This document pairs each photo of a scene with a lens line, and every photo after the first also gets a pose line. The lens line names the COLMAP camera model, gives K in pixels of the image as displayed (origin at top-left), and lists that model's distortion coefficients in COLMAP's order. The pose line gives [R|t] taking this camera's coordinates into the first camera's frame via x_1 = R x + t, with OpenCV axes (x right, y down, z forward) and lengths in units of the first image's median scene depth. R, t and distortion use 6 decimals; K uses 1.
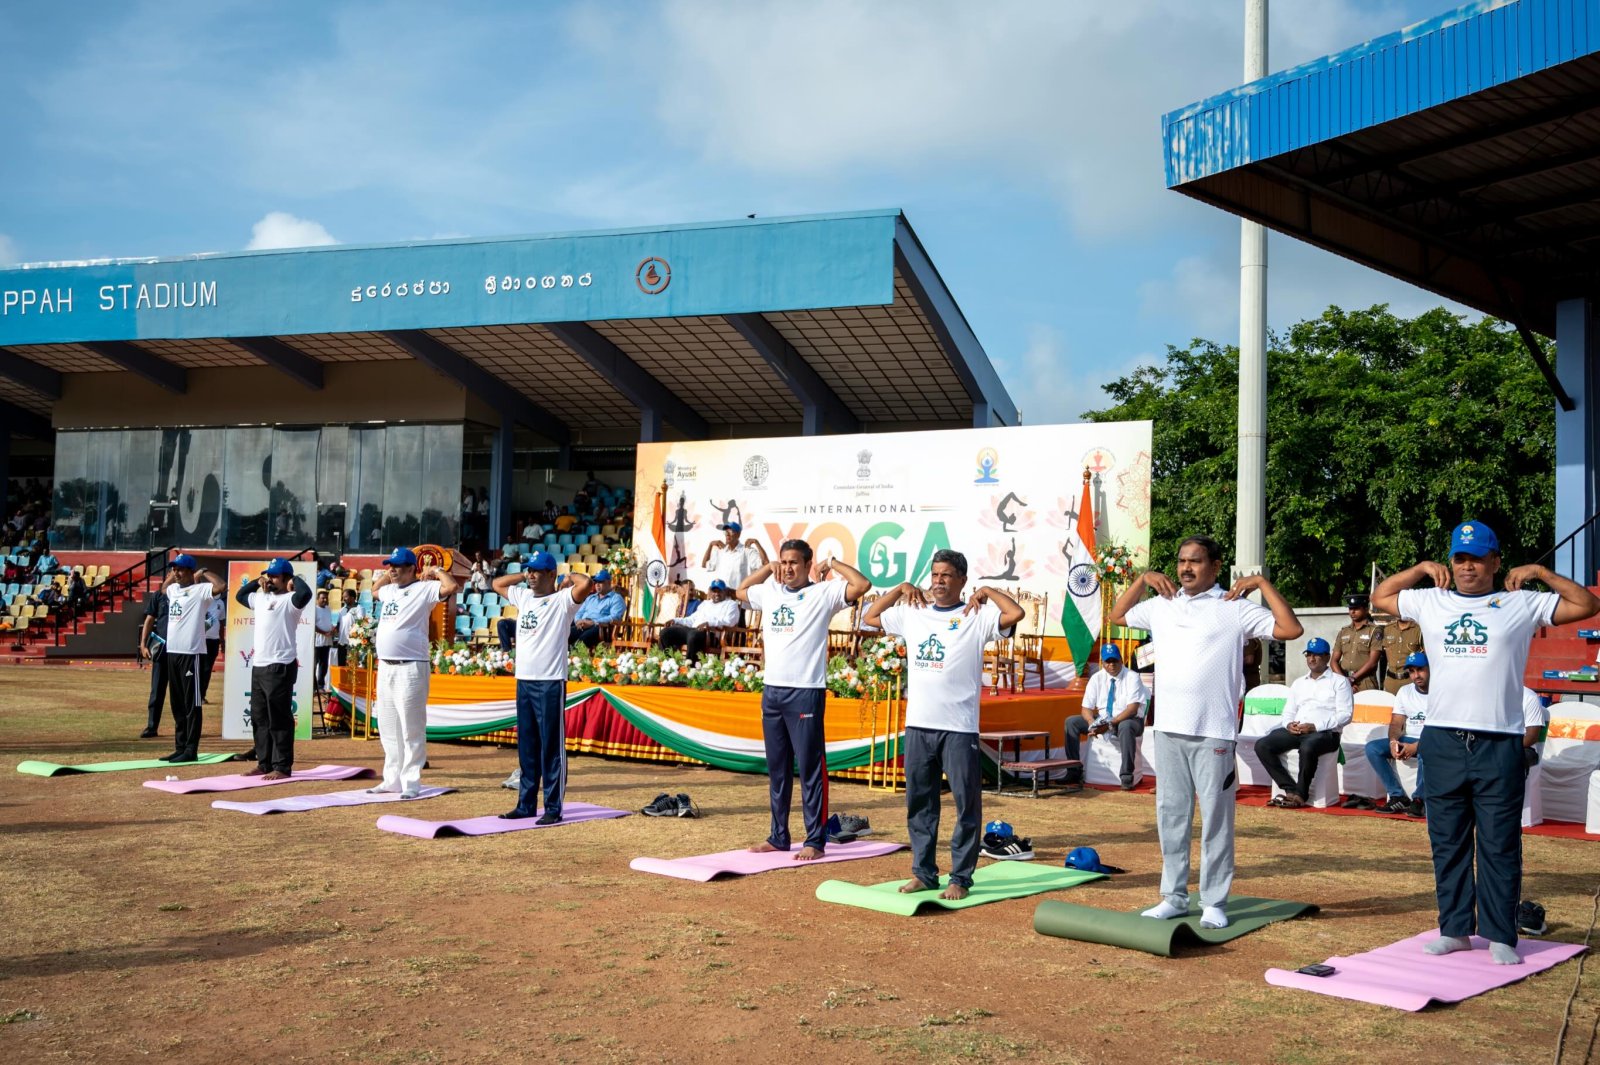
lens RADIAL K [[1772.9, 0, 792.8], [0, 1772.9, 566.5], [0, 0, 1]] dist [0.006167, 0.033676]
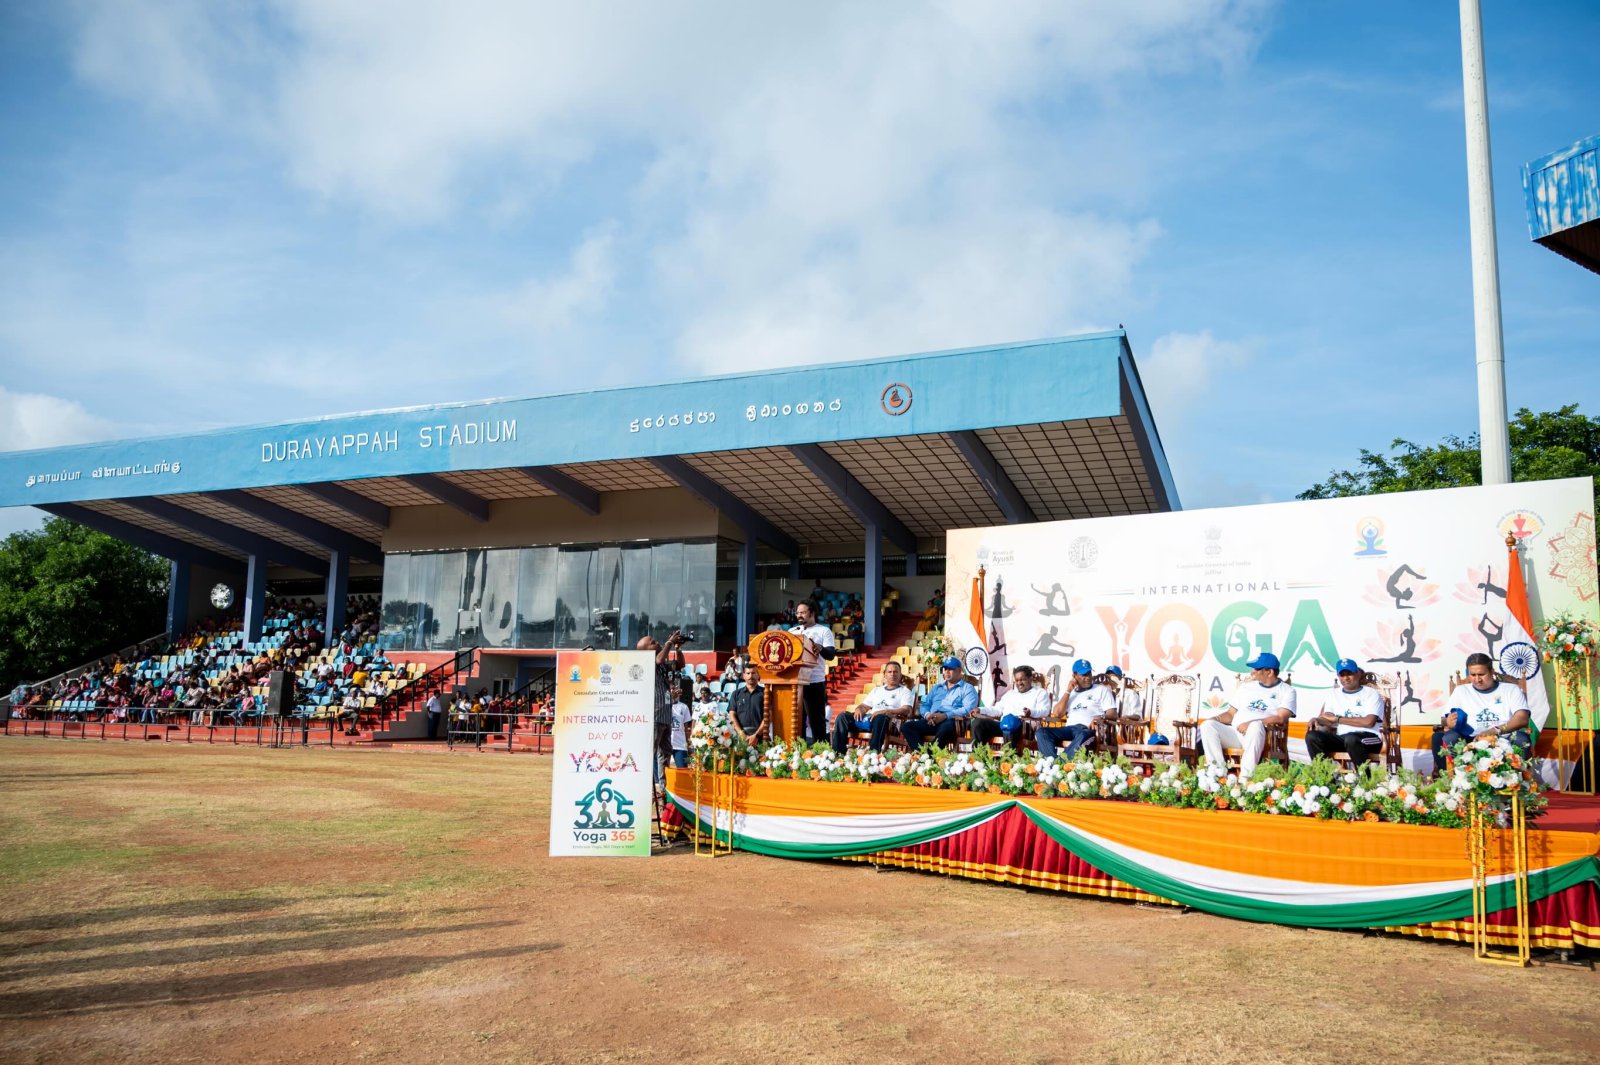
lens RADIAL K [[1220.1, 0, 800.1], [0, 1220.1, 582.5], [0, 0, 1]] dist [0.000464, 0.001112]
pose [[0.997423, -0.017320, -0.069616, -0.132480], [0.012811, 0.997823, -0.064695, 0.003112], [0.070585, 0.063636, 0.995474, 0.345493]]
